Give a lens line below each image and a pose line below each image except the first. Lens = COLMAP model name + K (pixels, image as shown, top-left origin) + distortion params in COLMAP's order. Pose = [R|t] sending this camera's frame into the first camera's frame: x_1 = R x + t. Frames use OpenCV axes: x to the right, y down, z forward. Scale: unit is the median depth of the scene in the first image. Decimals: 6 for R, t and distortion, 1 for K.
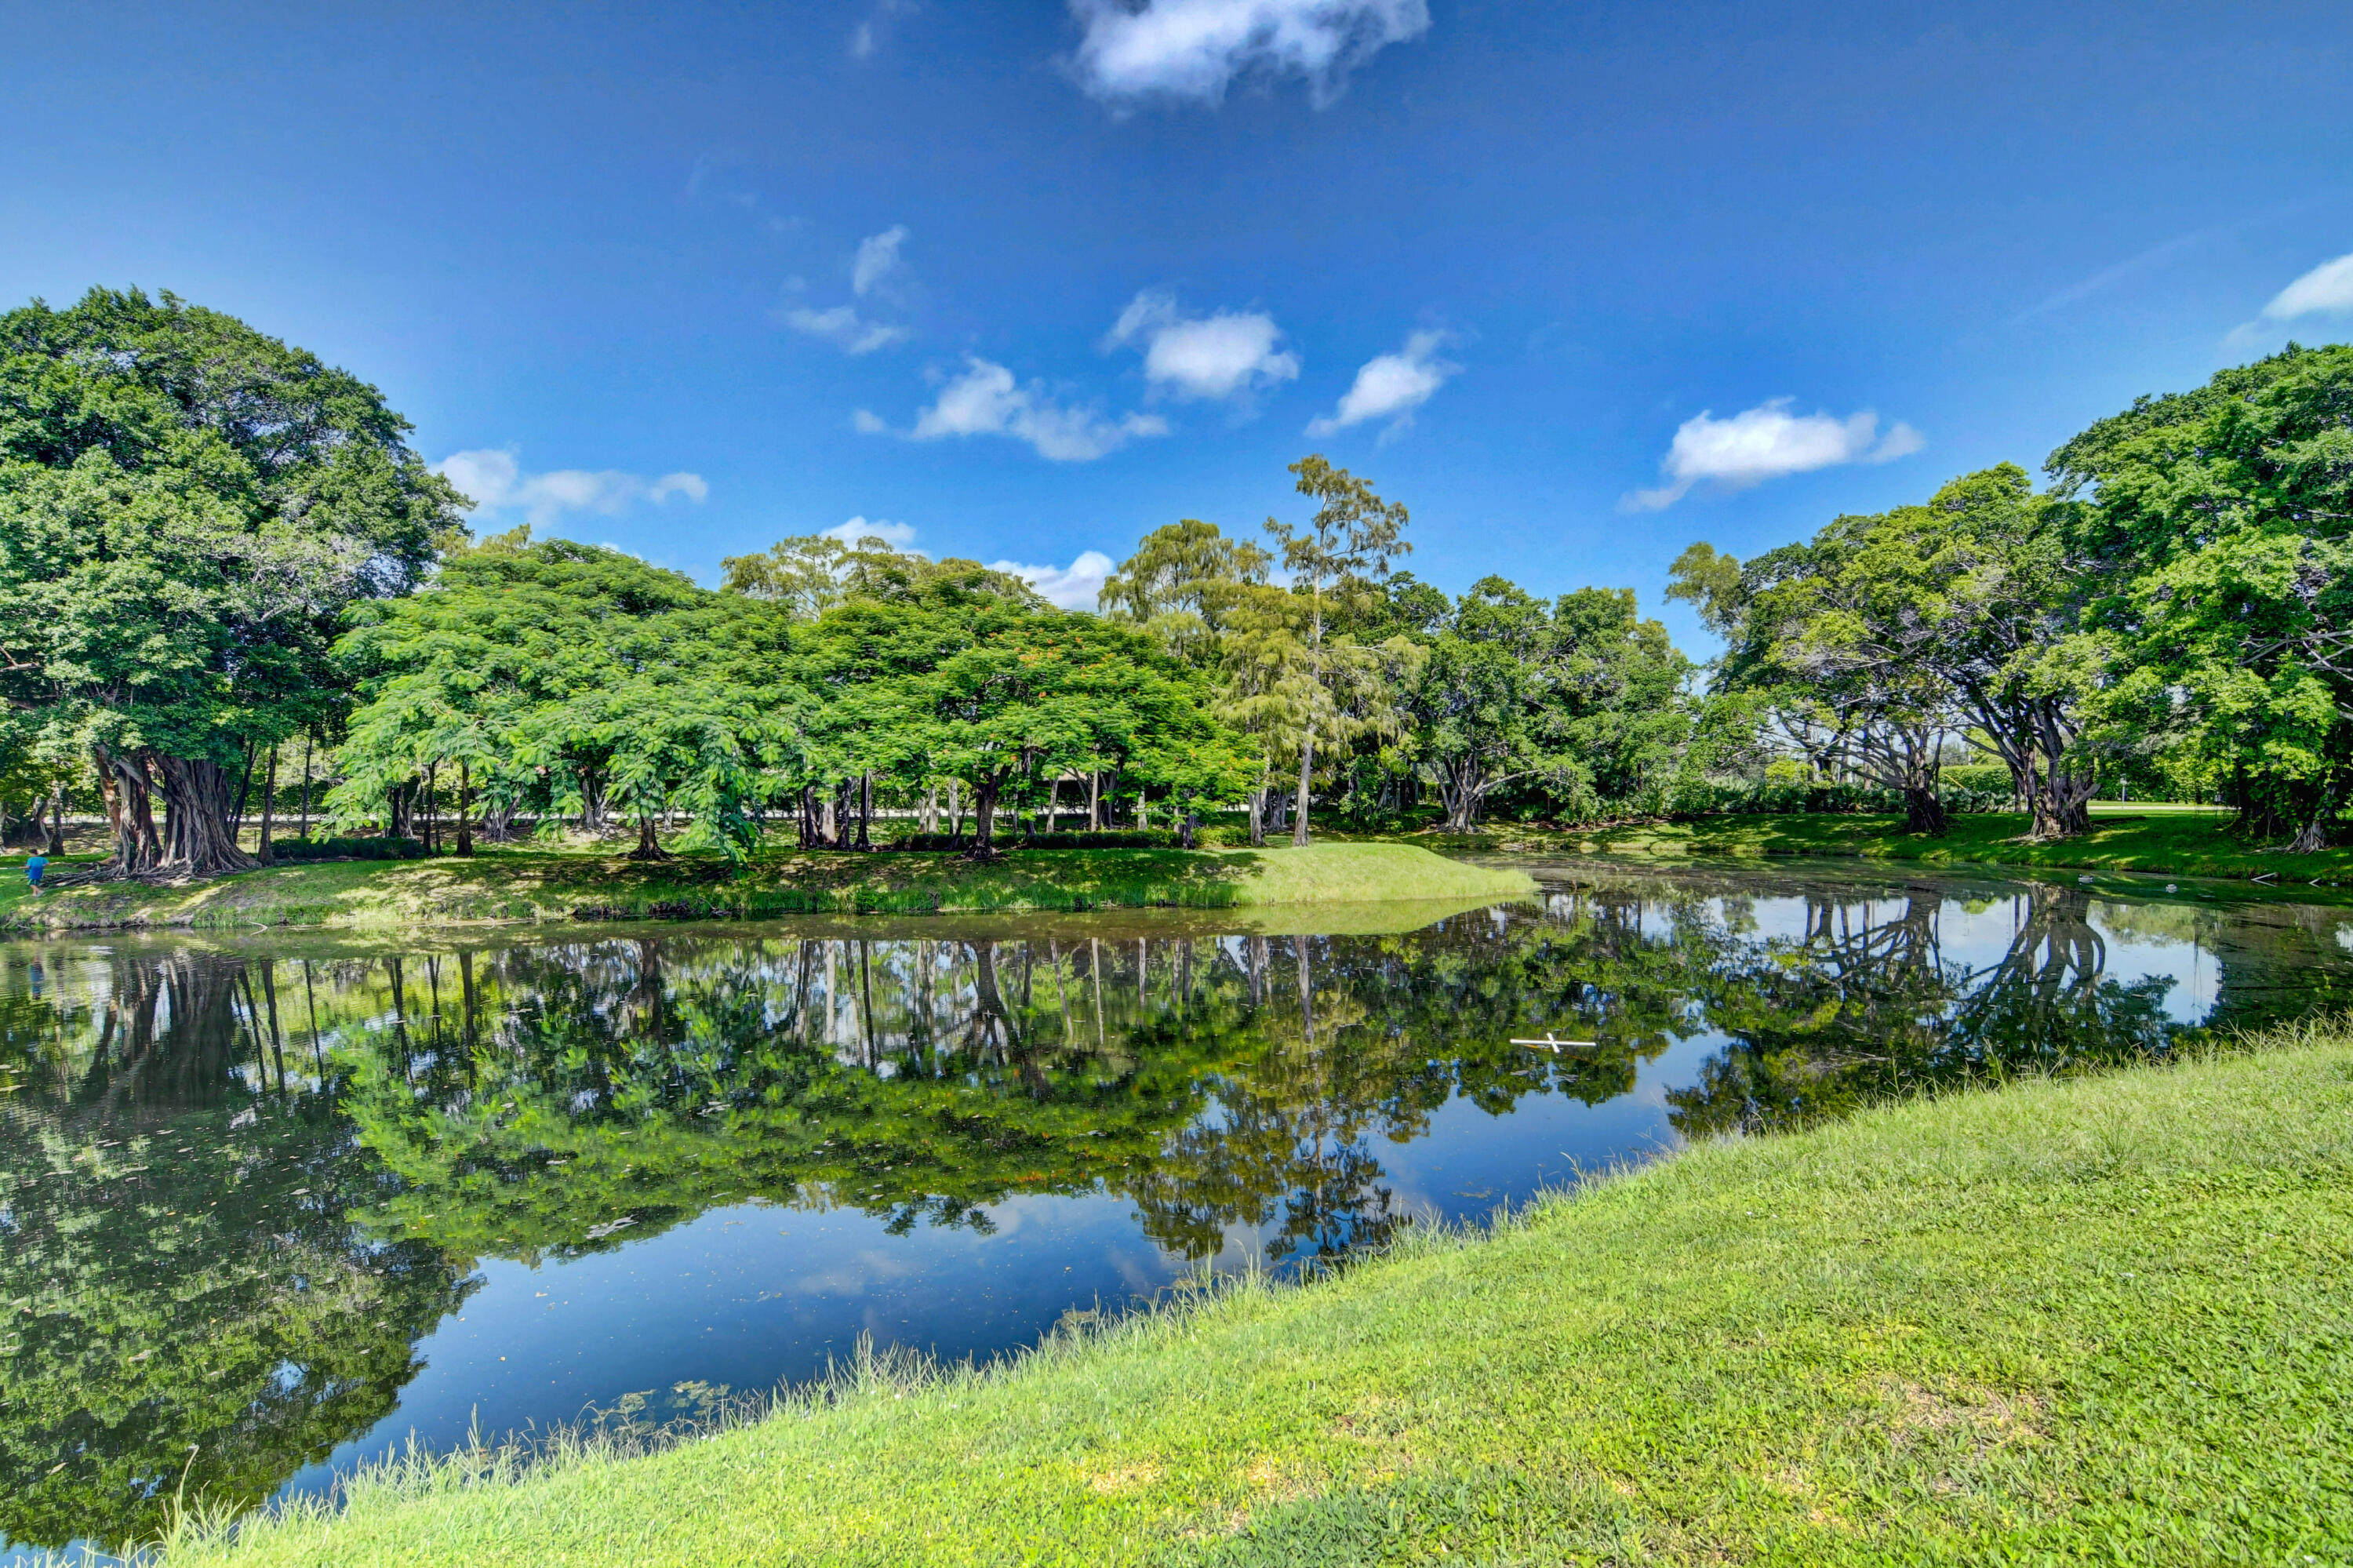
lens RADIAL K [[1156.4, 0, 1163.9], [0, 1156.4, 809.3], [0, 0, 1]] dist [-0.029622, 0.009267]
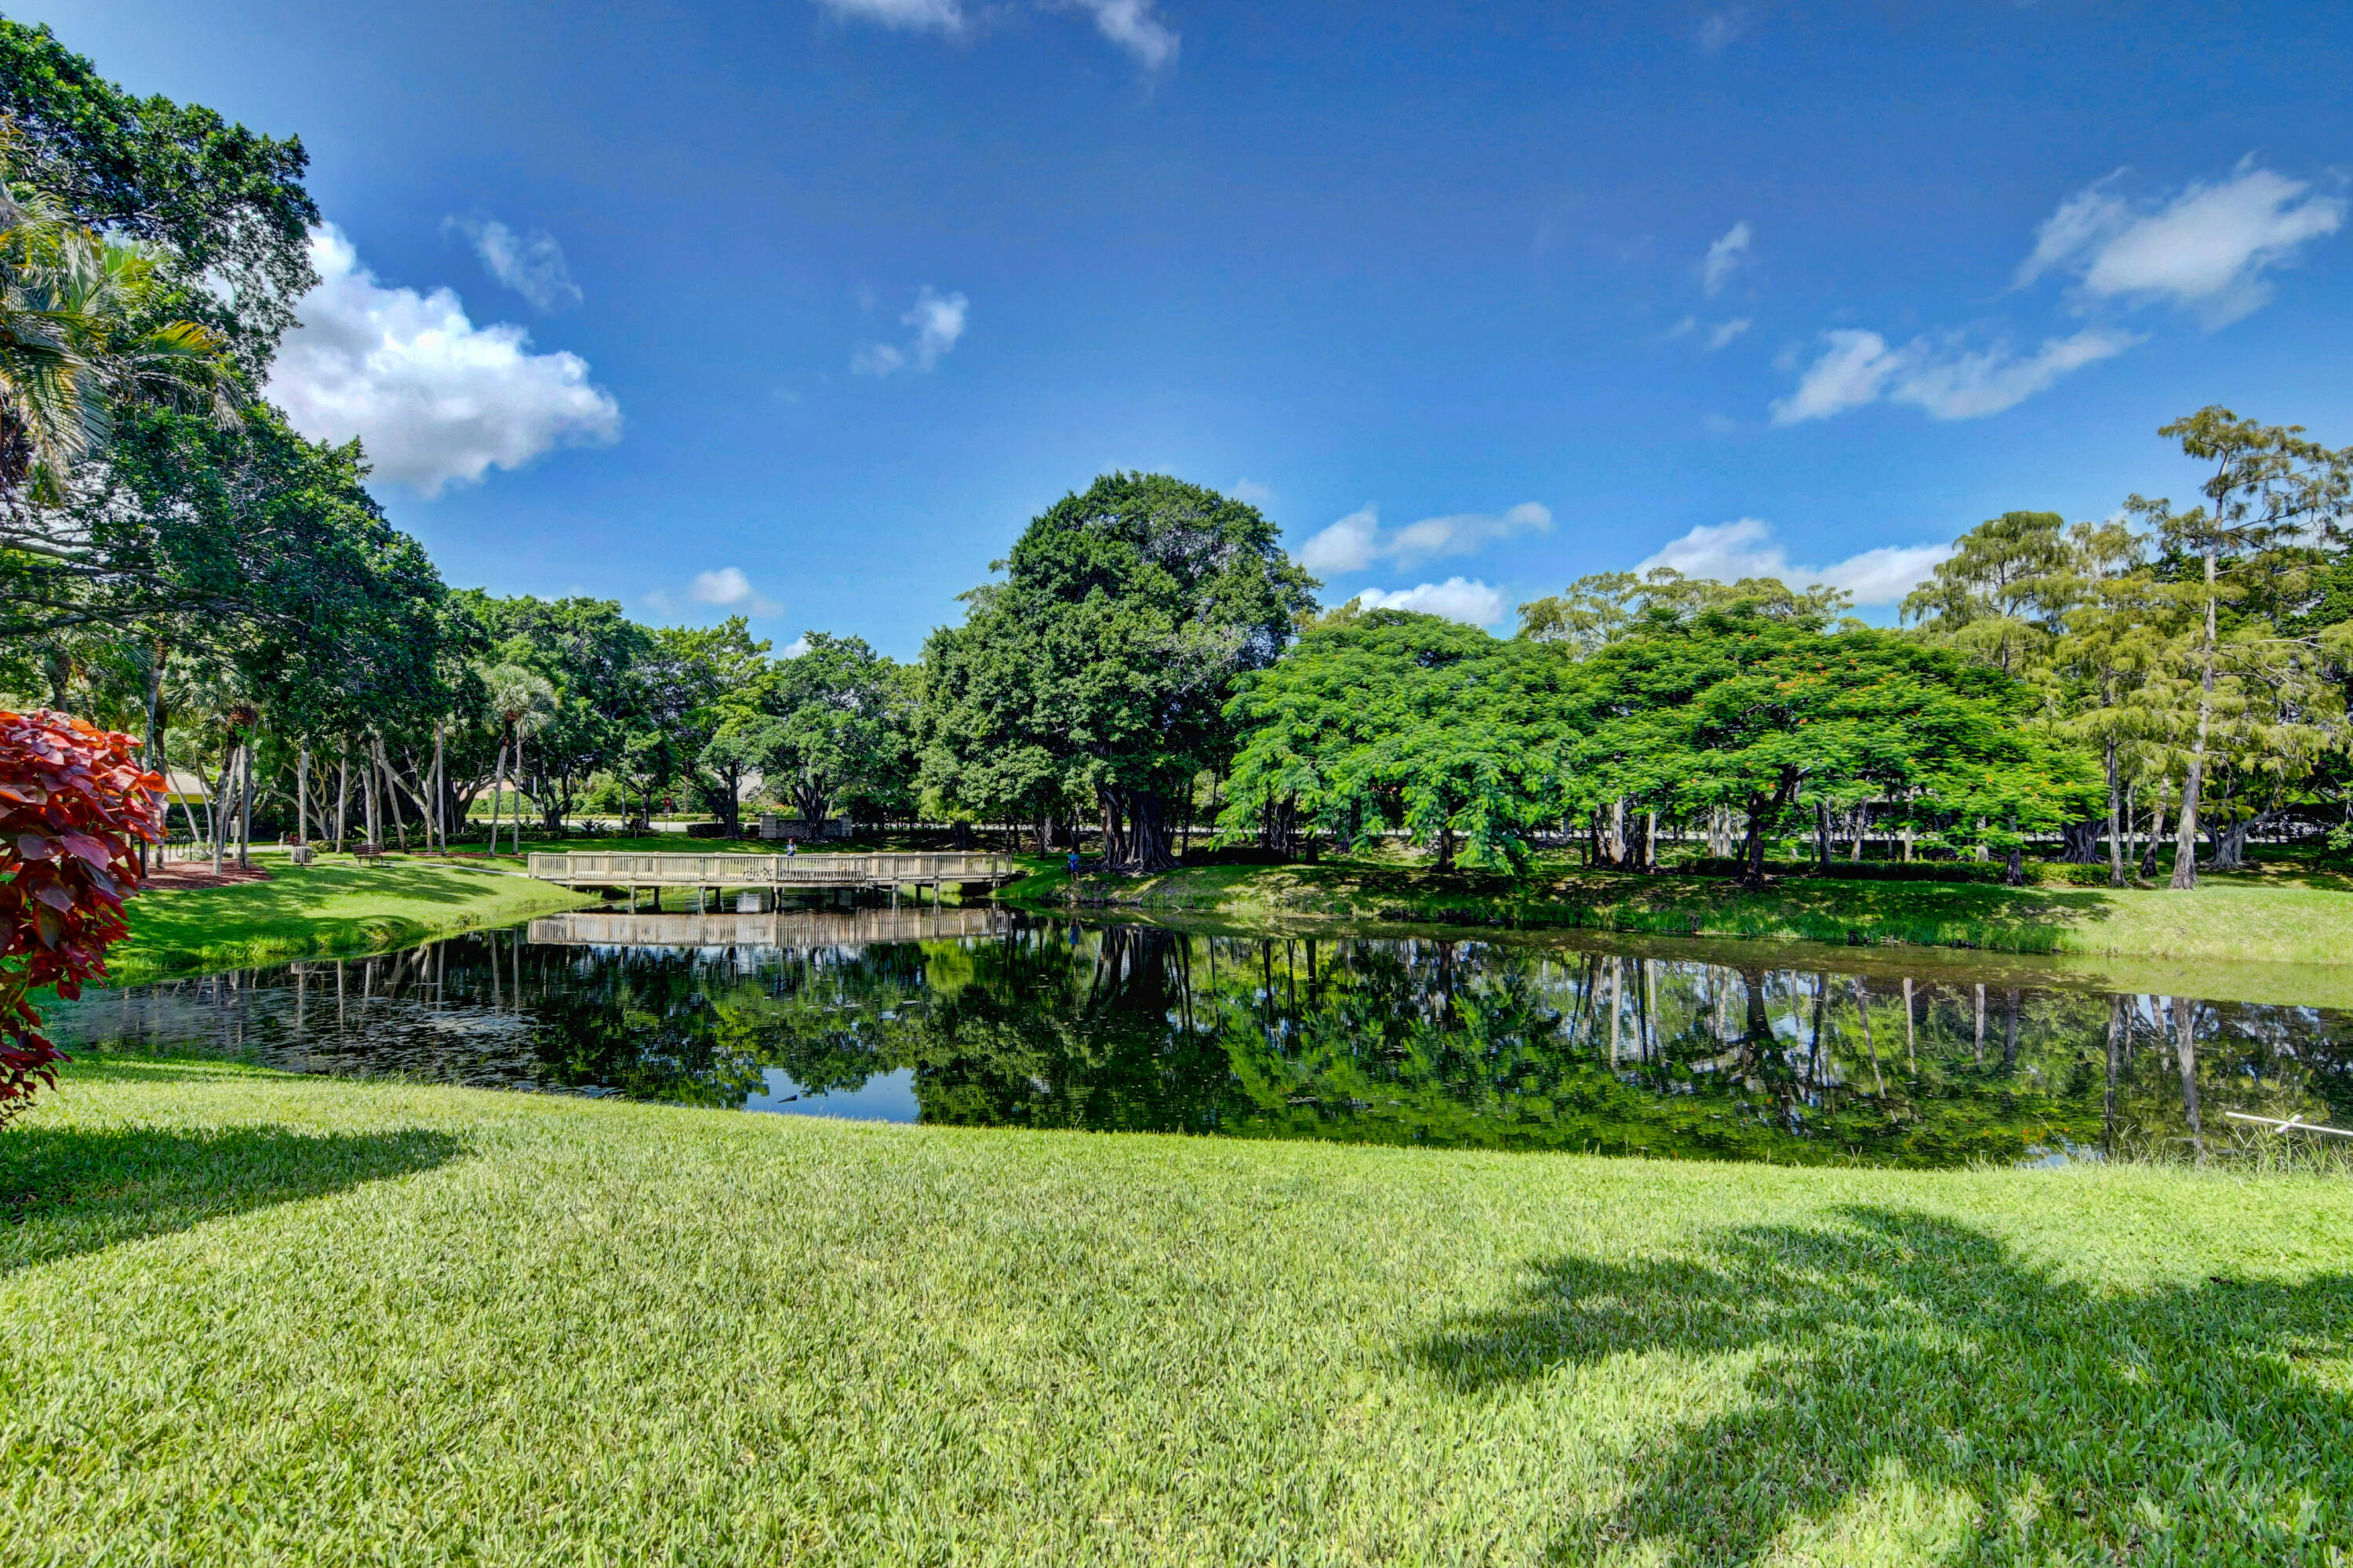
lens RADIAL K [[1156.4, 0, 1166.0], [0, 1156.4, 809.3], [0, 0, 1]] dist [-0.029622, 0.009267]
pose [[0.763476, 0.006133, -0.645807, 0.103687], [-0.016378, 0.999817, -0.009867, -0.005129], [0.645628, 0.018110, 0.763437, -0.091923]]
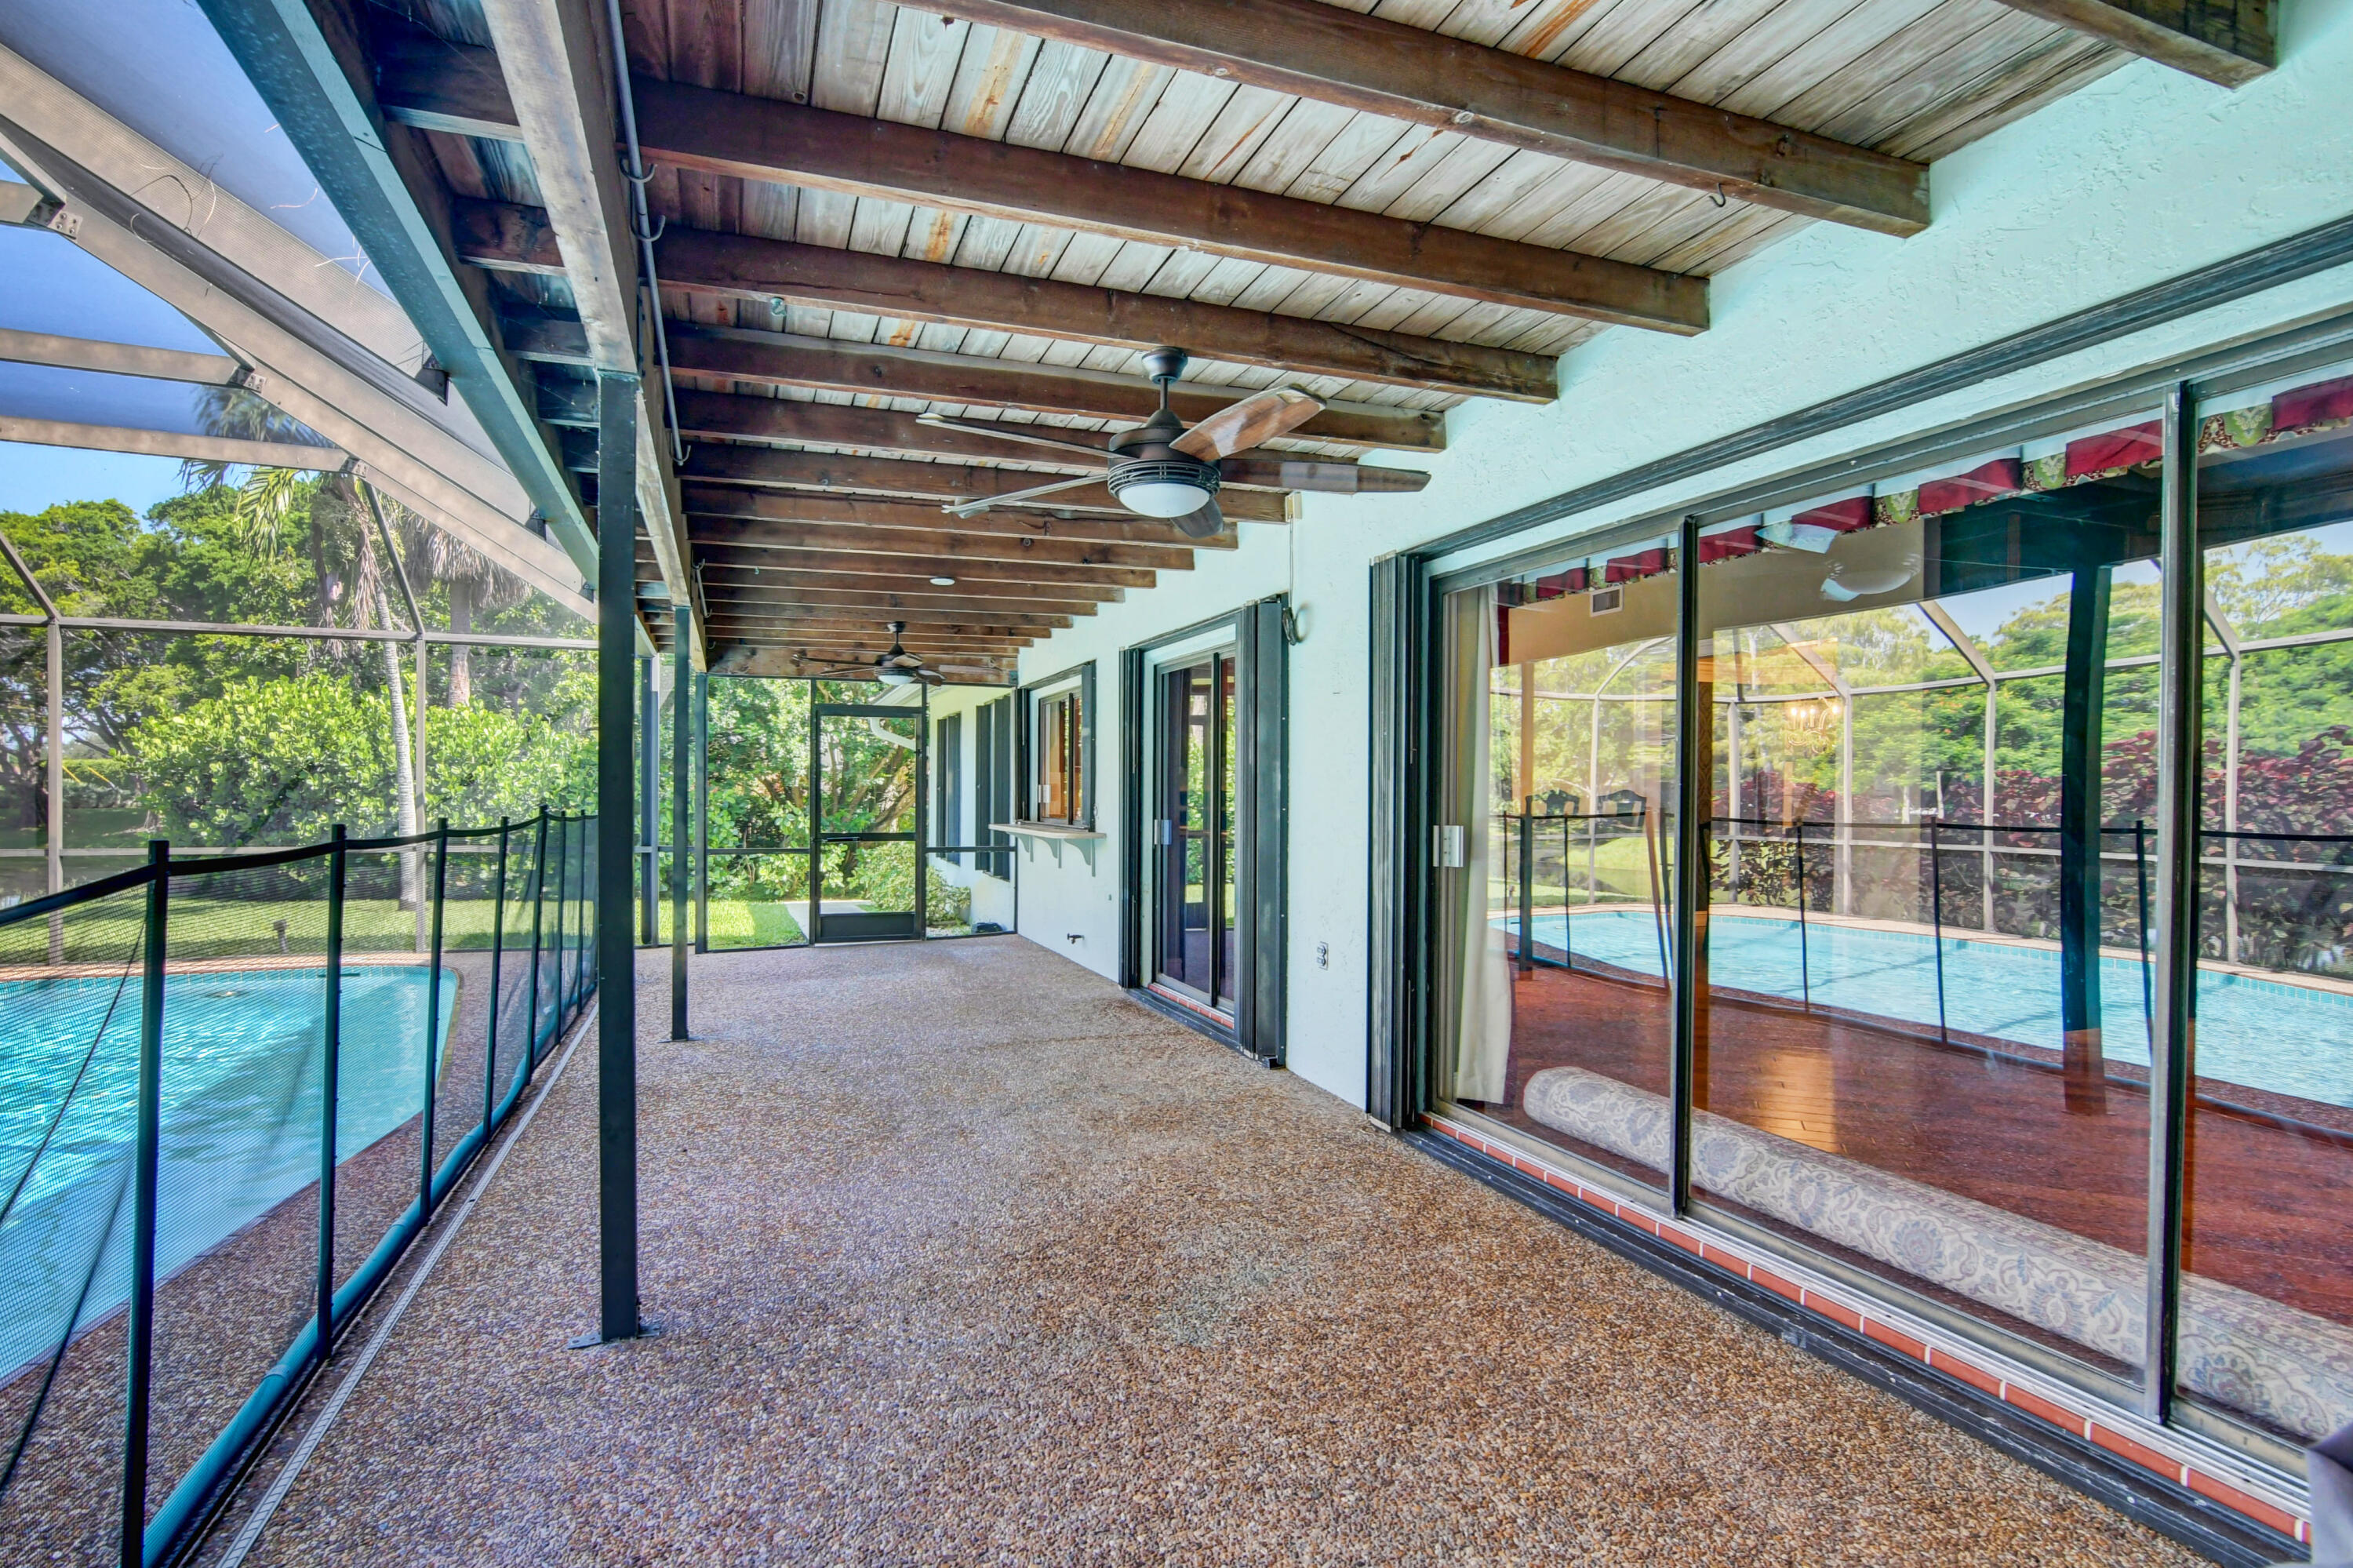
lens RADIAL K [[1156.4, 0, 1171.0], [0, 1156.4, 806.8], [0, 0, 1]] dist [-0.029622, 0.009267]
pose [[0.223715, -0.004717, 0.974643, -0.190005], [0.000351, 0.999989, 0.004759, -0.004397], [-0.974655, -0.000723, 0.223714, -0.411866]]
